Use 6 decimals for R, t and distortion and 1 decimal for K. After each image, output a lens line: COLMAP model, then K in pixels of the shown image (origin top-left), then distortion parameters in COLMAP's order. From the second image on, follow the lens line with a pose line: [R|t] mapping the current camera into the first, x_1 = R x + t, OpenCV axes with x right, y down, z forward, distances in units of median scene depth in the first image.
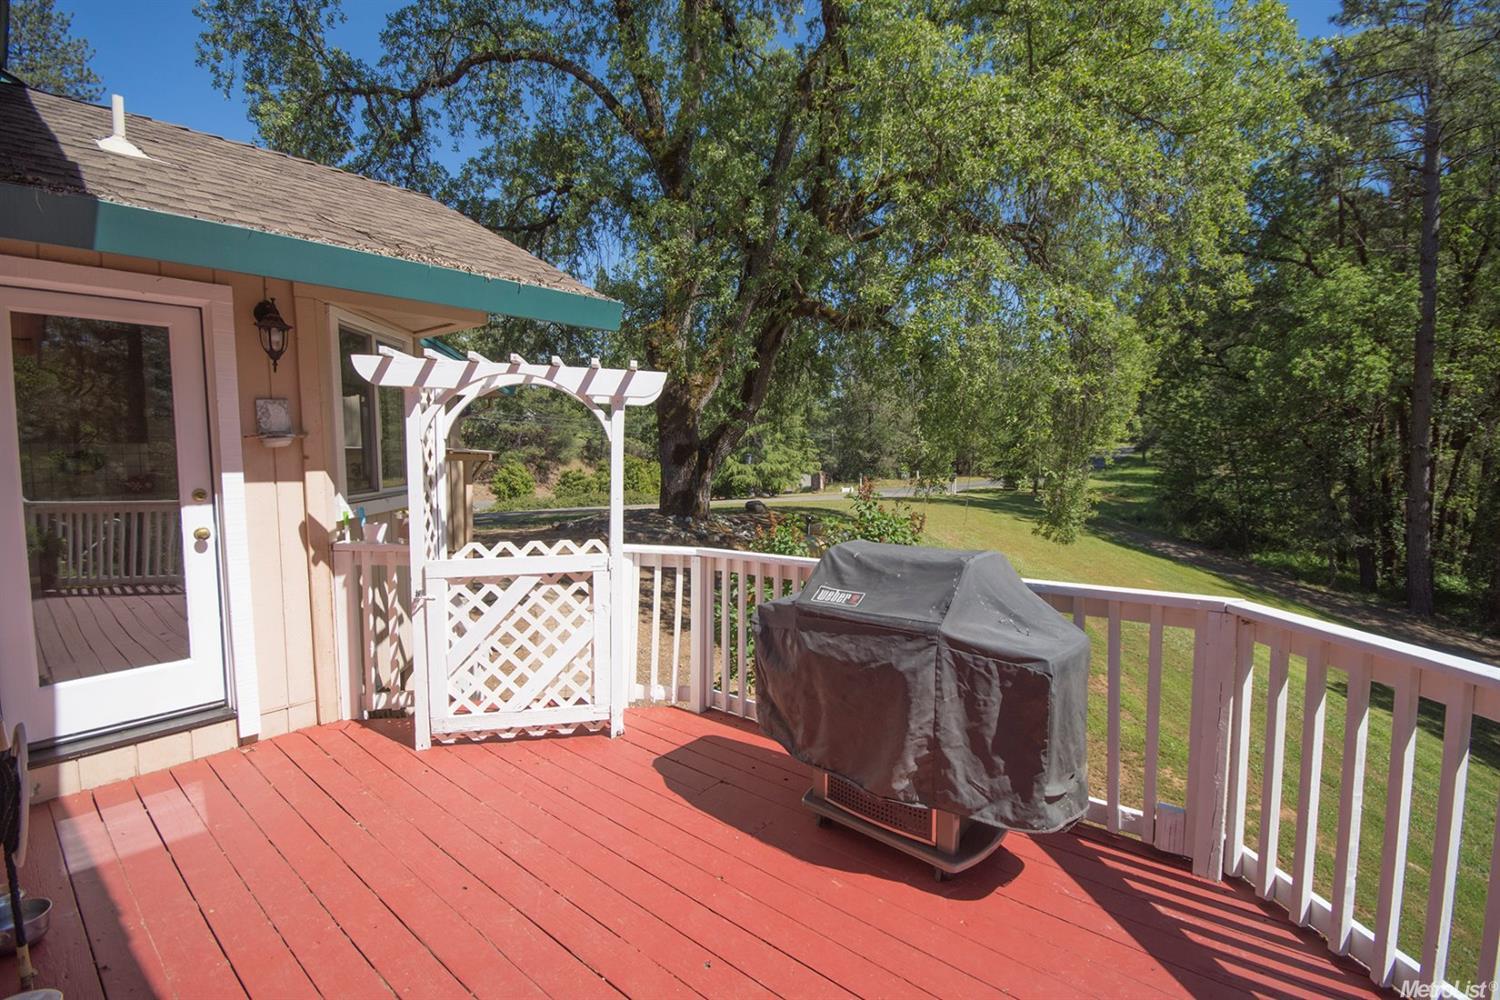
lens RADIAL K [[647.9, 0, 745.1], [0, 647.9, 497.9], [0, 0, 1]] dist [0.016903, -0.018459]
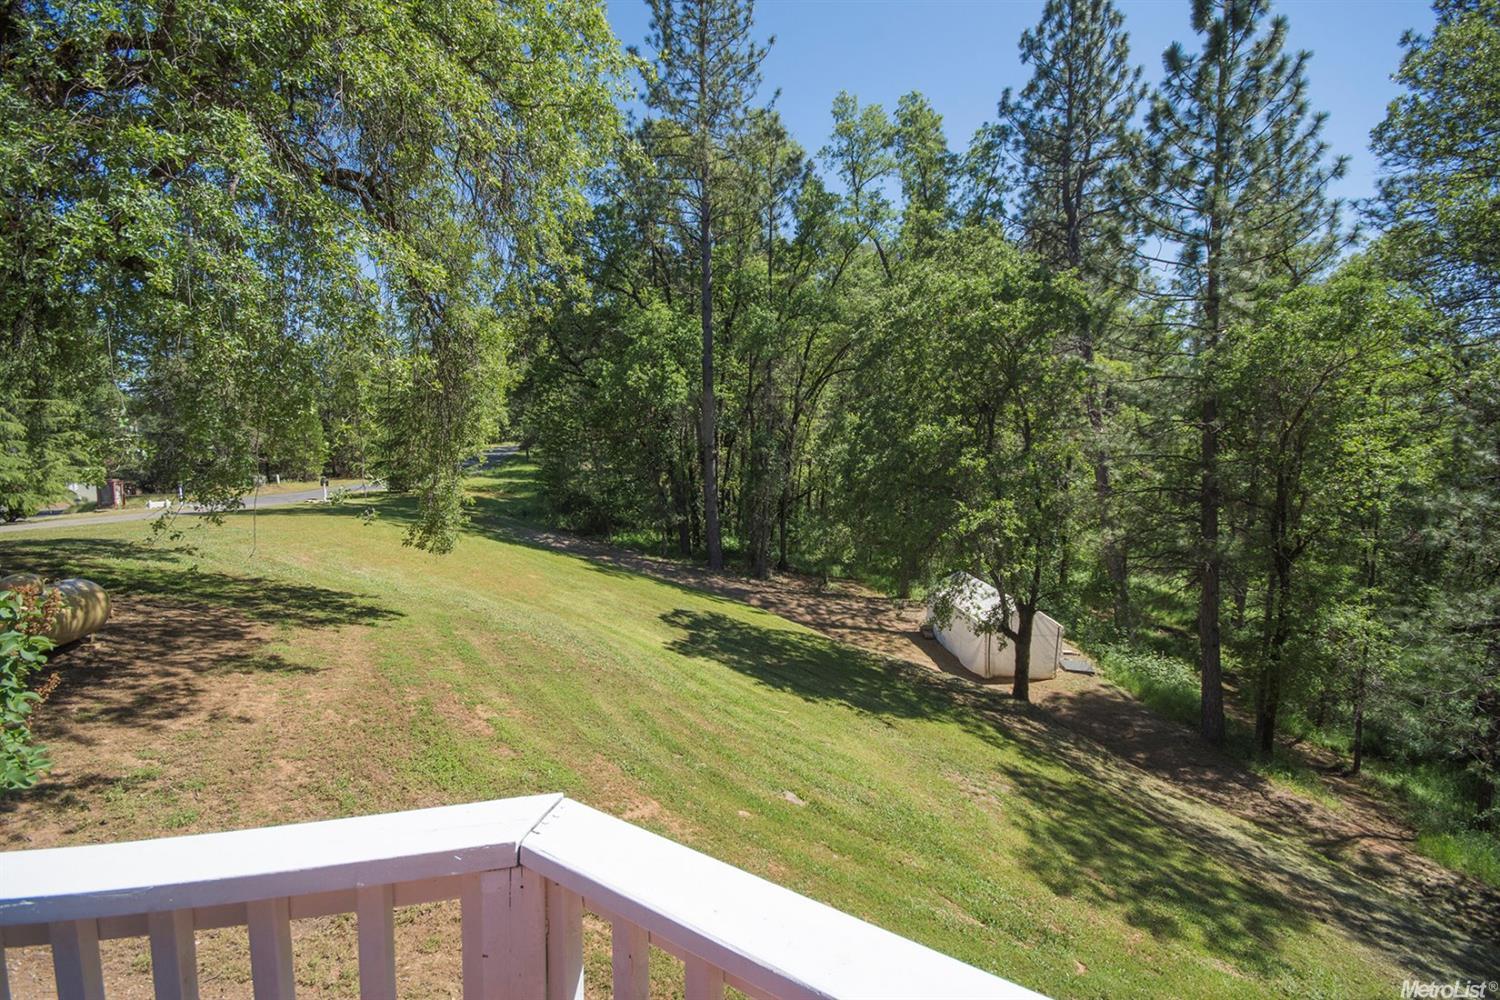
lens RADIAL K [[647.9, 0, 745.1], [0, 647.9, 497.9], [0, 0, 1]] dist [0.016903, -0.018459]
pose [[0.653700, -0.059517, 0.754410, 0.058534], [0.058225, 0.997903, 0.028274, -0.002401], [-0.754510, 0.025443, 0.655795, 0.048405]]
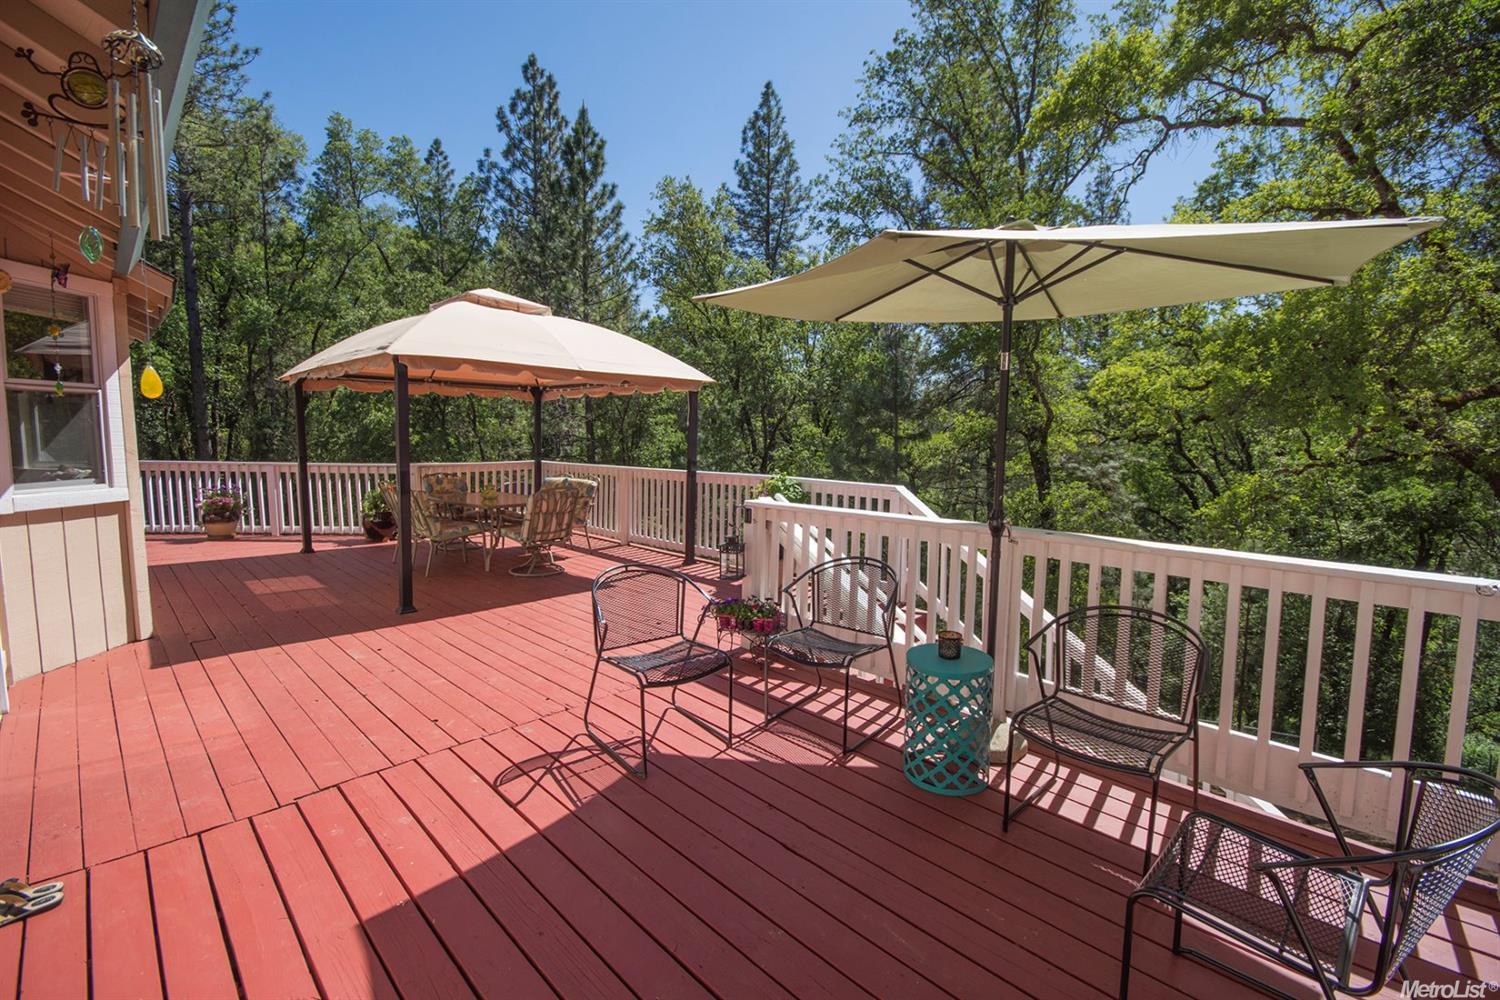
lens RADIAL K [[647.9, 0, 745.1], [0, 647.9, 497.9], [0, 0, 1]] dist [0.016903, -0.018459]
pose [[0.086812, -0.095233, 0.991662, -0.243054], [0.069570, 0.993570, 0.089326, 0.029974], [-0.993793, 0.061236, 0.092879, -0.270149]]
